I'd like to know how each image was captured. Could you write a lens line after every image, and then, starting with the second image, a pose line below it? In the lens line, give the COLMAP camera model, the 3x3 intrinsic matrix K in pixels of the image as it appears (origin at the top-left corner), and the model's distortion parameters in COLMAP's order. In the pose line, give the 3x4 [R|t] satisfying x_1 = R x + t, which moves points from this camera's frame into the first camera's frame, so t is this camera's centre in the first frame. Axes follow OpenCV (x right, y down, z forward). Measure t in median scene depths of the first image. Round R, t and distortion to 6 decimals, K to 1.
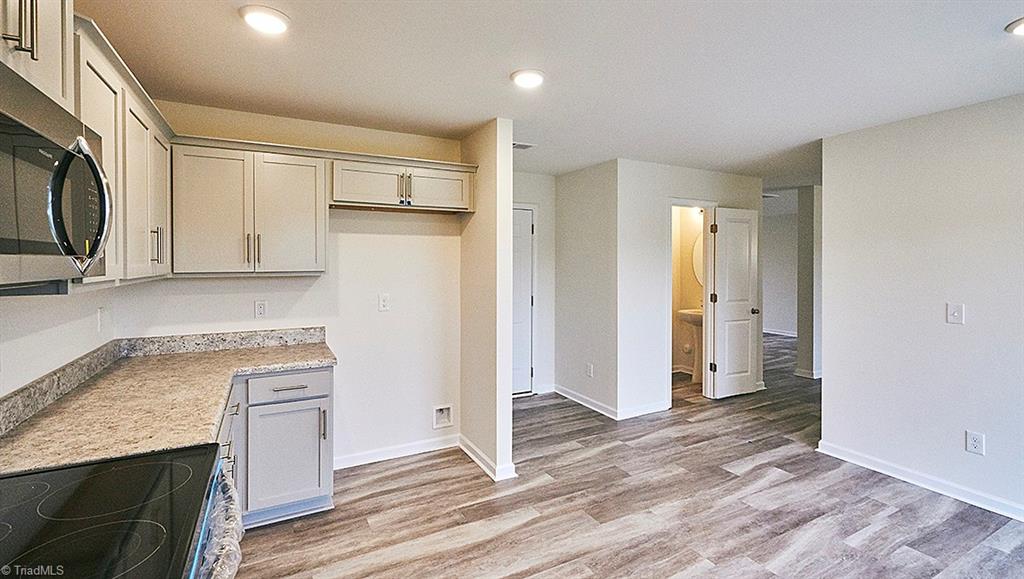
lens RADIAL K [[458.4, 0, 509.9], [0, 458.4, 262.0], [0, 0, 1]] dist [0.001687, 0.000276]
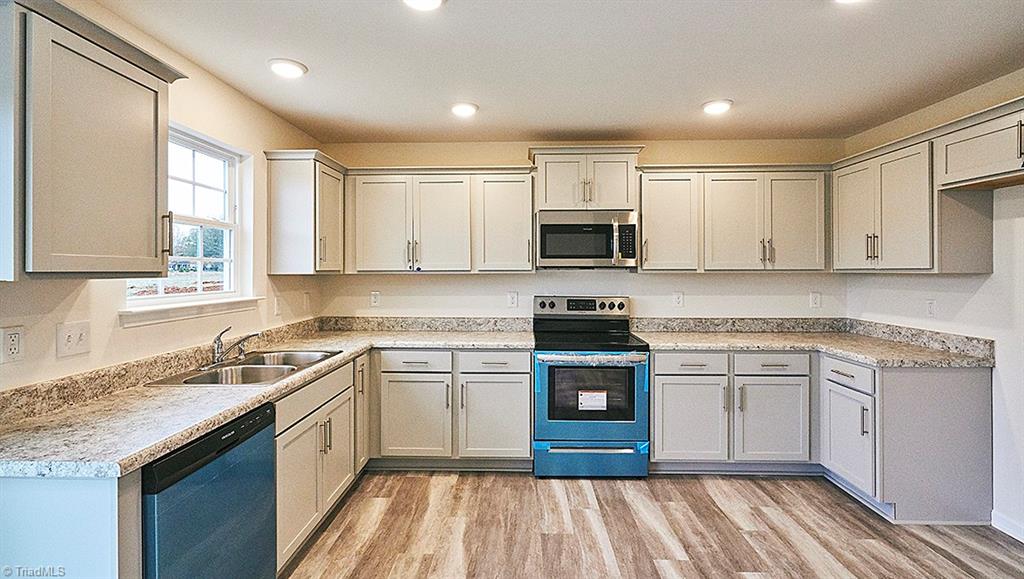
lens RADIAL K [[457.2, 0, 510.4], [0, 457.2, 265.2], [0, 0, 1]] dist [0.000710, 0.000324]
pose [[-0.491387, -0.008536, -0.870900, 0.693036], [-0.000588, 0.999955, -0.009469, 0.020820], [0.870941, -0.004140, -0.491370, 0.675943]]
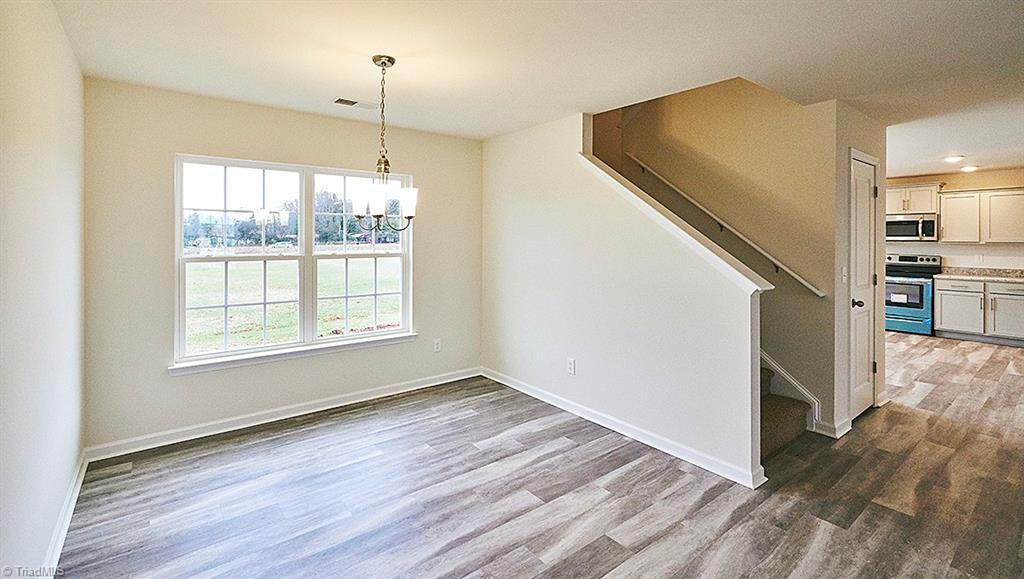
lens RADIAL K [[447.9, 0, 507.9], [0, 447.9, 231.9], [0, 0, 1]] dist [0.000053, 0.000234]
pose [[-0.986583, -0.000981, -0.163259, 2.013415], [0.001210, 0.999911, -0.013317, -0.000323], [0.163257, -0.013336, -0.986493, 2.209533]]
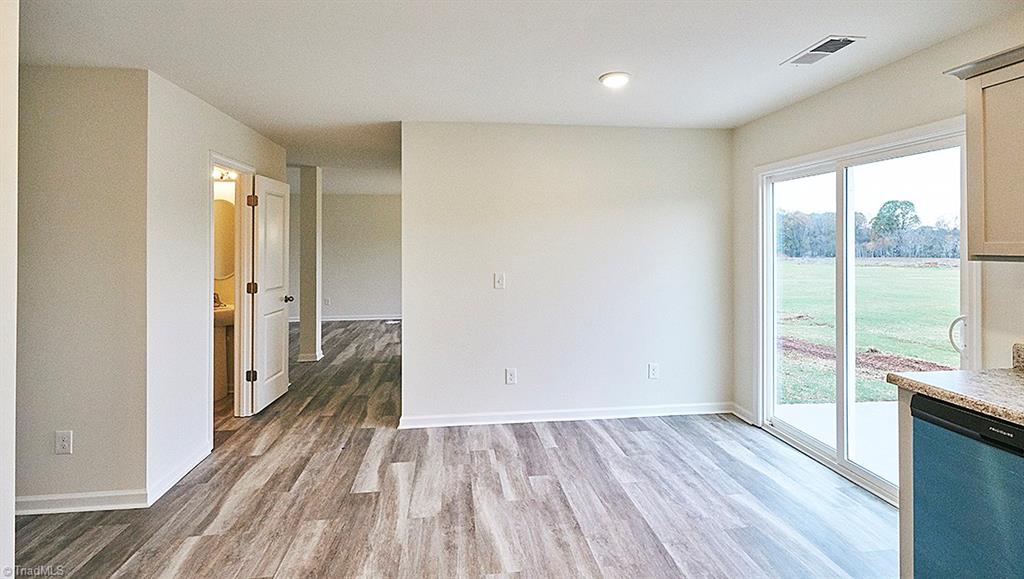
lens RADIAL K [[457.7, 0, 512.9], [0, 457.7, 238.3], [0, 0, 1]] dist [0.002597, 0.000261]
pose [[0.360182, 0.010374, 0.932824, -0.208641], [0.004805, 0.999904, -0.012975, 0.007549], [-0.932870, 0.009156, 0.360098, 0.454021]]
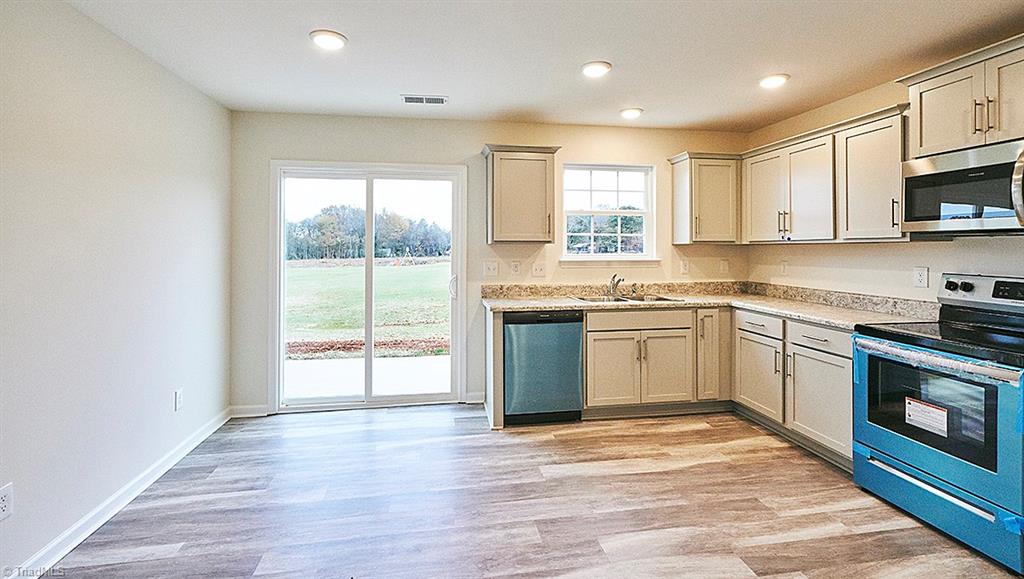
lens RADIAL K [[457.7, 0, 512.9], [0, 457.7, 238.3], [0, 0, 1]] dist [0.002597, 0.000261]
pose [[-0.950297, 0.004725, 0.311309, 0.141121], [-0.001777, 0.999786, -0.020598, 0.042657], [-0.311339, -0.020128, -0.950086, 1.213450]]
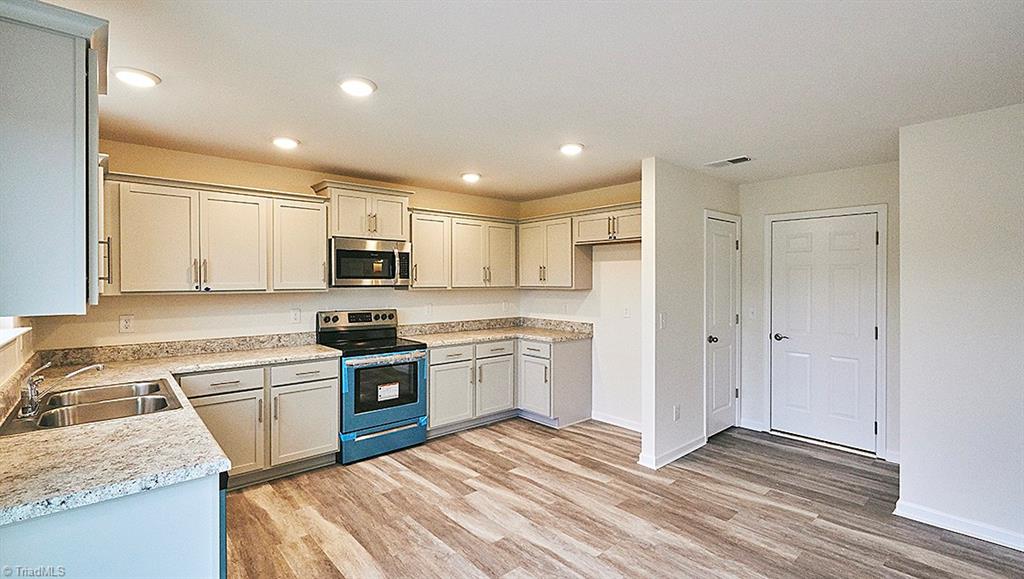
lens RADIAL K [[458.8, 0, 507.1], [0, 458.8, 276.0], [0, 0, 1]] dist [0.008087, -0.000032]
pose [[0.228517, -0.011200, -0.973476, 1.035815], [-0.001409, 0.999929, -0.011835, 0.001765], [0.973539, 0.004076, 0.228485, 0.377562]]
